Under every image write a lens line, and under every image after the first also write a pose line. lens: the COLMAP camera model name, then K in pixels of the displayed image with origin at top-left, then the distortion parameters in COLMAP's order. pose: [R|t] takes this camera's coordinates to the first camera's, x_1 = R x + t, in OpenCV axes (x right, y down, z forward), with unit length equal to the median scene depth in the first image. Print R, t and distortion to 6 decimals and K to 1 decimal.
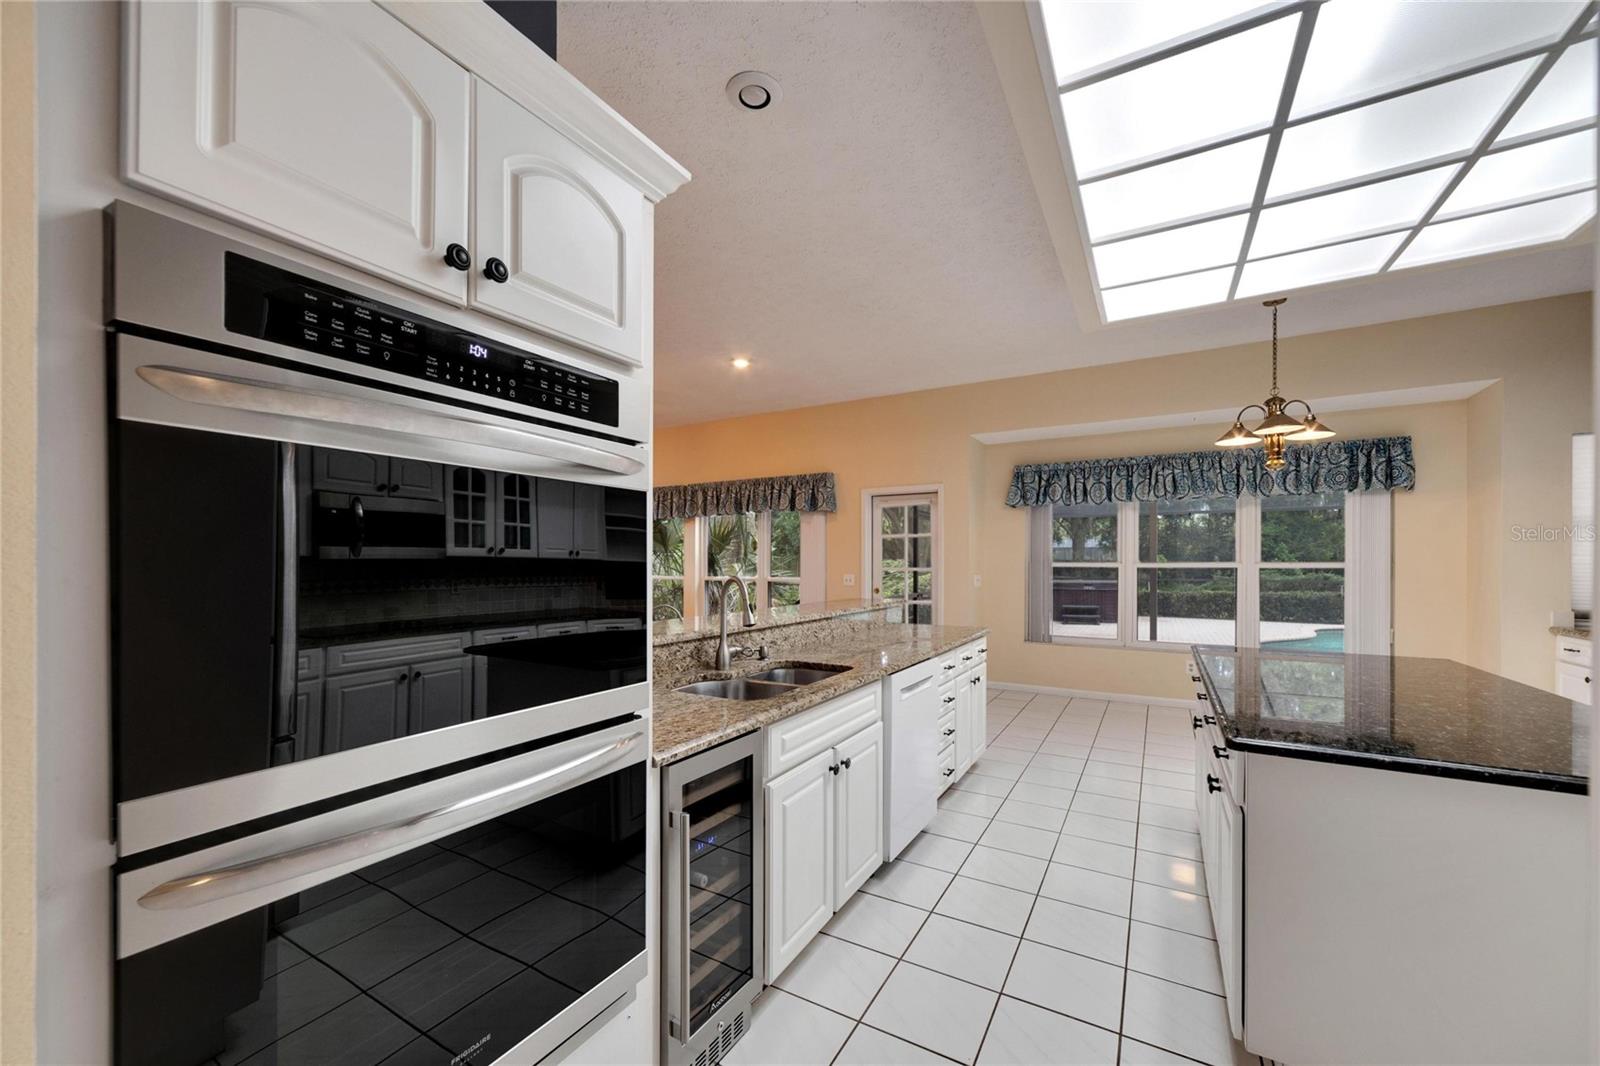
lens RADIAL K [[616.8, 0, 780.6], [0, 616.8, 561.5], [0, 0, 1]] dist [-0.004275, 0.001079]
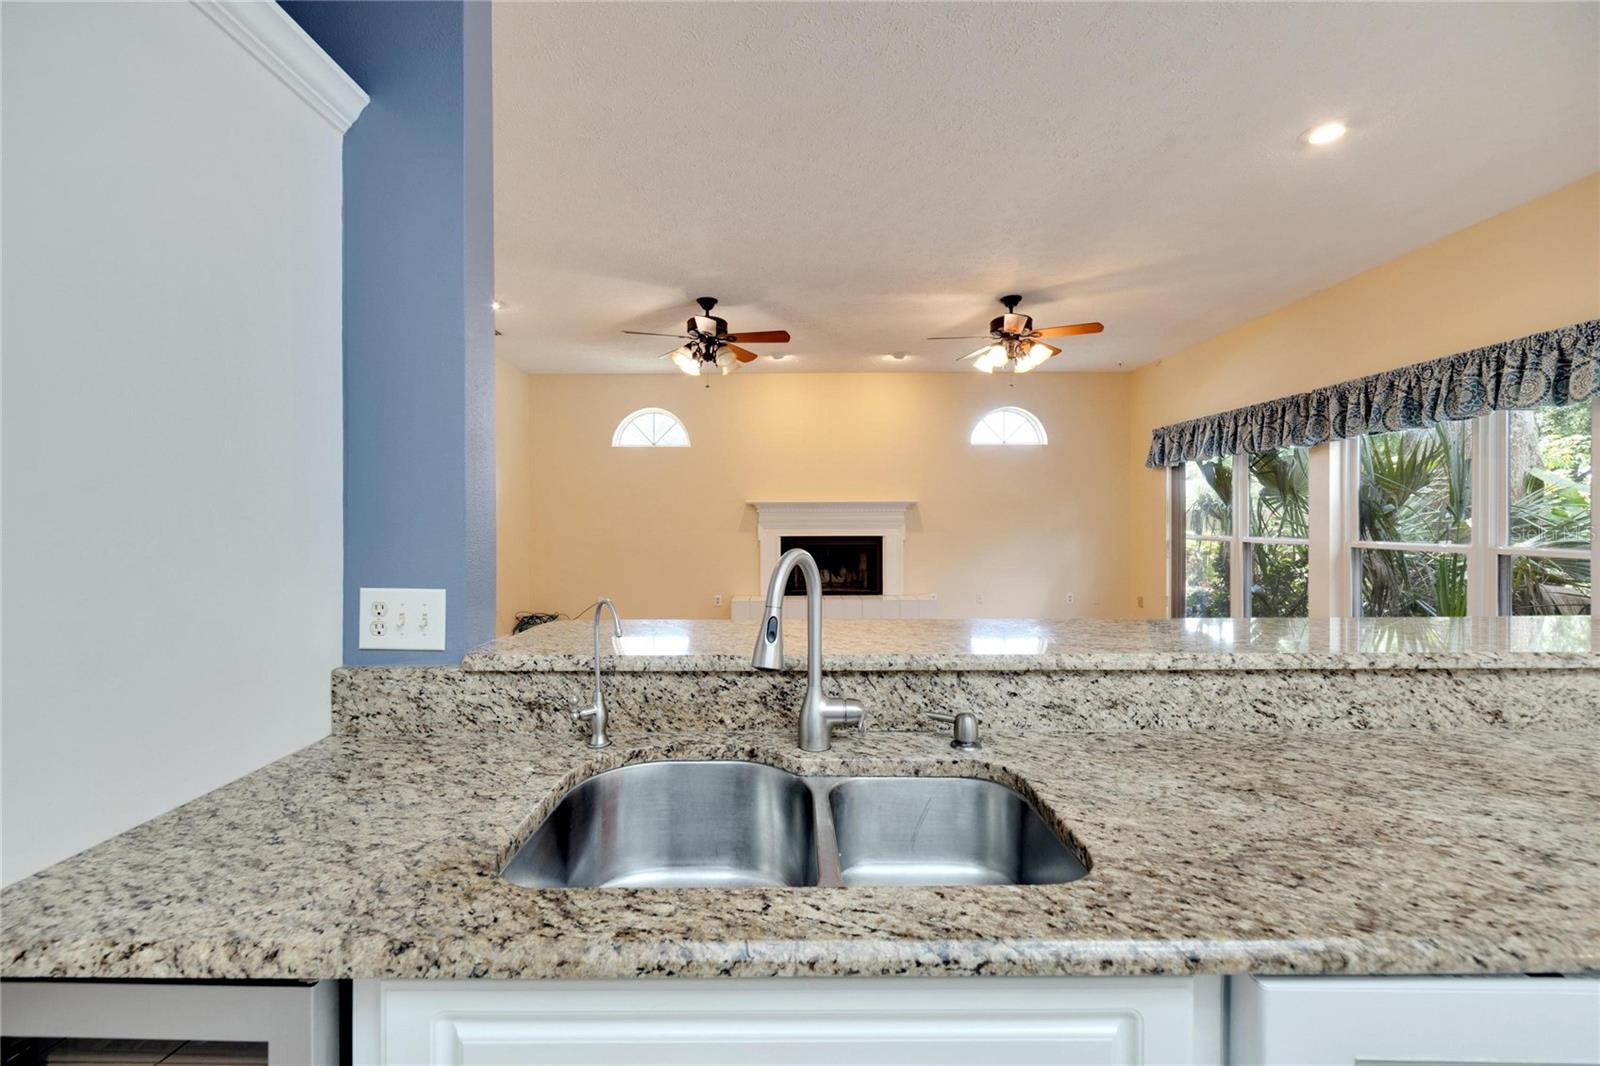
lens RADIAL K [[616.8, 0, 787.9], [0, 616.8, 521.3], [0, 0, 1]] dist [-0.004275, 0.001079]
pose [[0.525611, -0.000687, -0.850725, 0.103996], [0.005518, 0.999981, 0.002602, 0.000615], [0.850707, -0.006062, 0.525605, 0.259101]]
